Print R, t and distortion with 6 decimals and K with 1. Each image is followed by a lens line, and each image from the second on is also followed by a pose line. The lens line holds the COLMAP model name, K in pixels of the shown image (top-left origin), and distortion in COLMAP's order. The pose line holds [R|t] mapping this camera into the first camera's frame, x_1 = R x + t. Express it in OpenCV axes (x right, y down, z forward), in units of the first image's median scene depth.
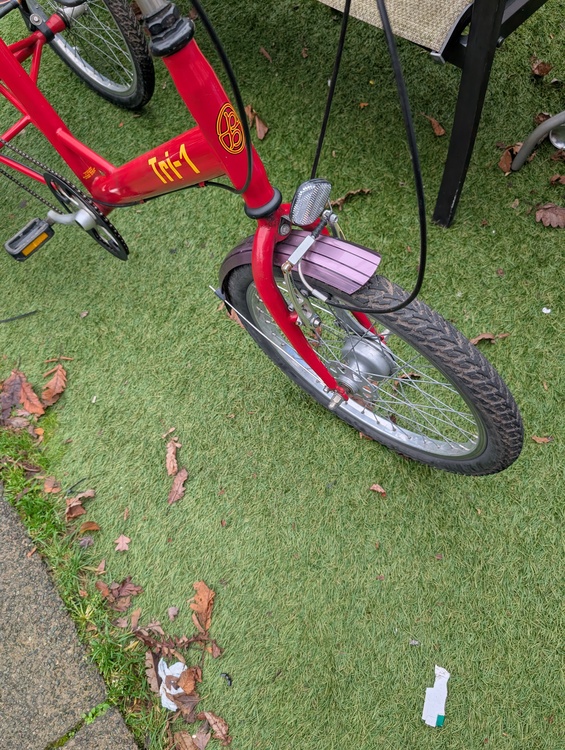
lens RADIAL K [[553.1, 0, 277.5], [0, 553.1, 375.8], [0, 0, 1]] dist [0.023939, -0.025764]
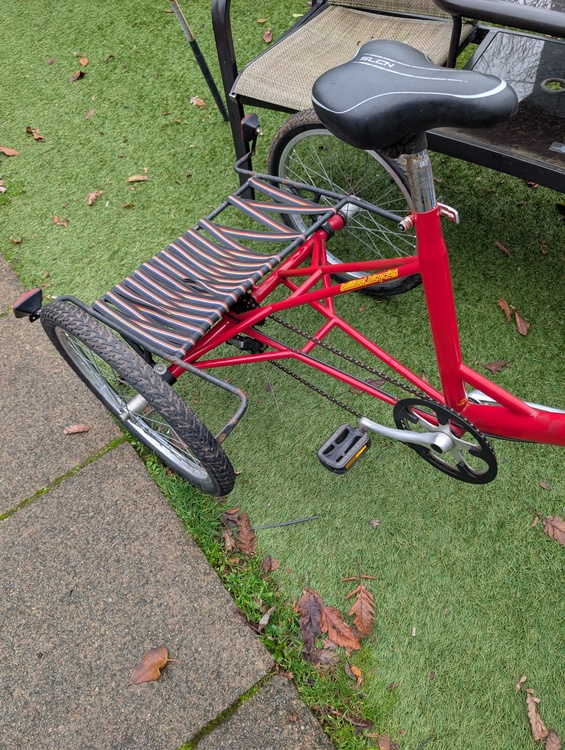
lens RADIAL K [[553.1, 0, 277.5], [0, 553.1, 375.8], [0, 0, 1]] dist [0.023939, -0.025764]
pose [[0.998845, 0.031237, 0.036511, -0.600187], [-0.024362, 0.984172, -0.175532, -0.201207], [-0.041416, 0.174439, 0.983797, 0.063868]]
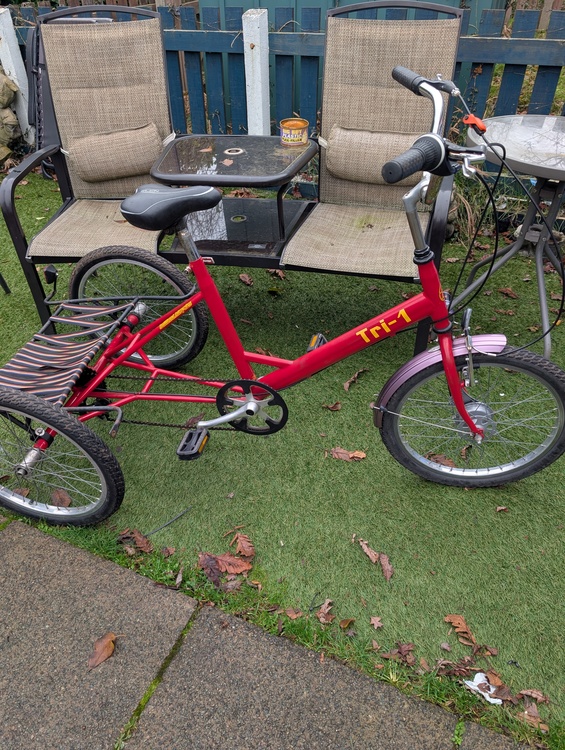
lens RADIAL K [[553.1, 0, 277.5], [0, 553.1, 375.8], [0, 0, 1]] dist [0.023939, -0.025764]
pose [[0.873207, -0.205390, 0.441956, -0.826717], [0.393602, 0.831969, -0.391031, 0.216869], [-0.287379, 0.515406, 0.807323, -0.213053]]
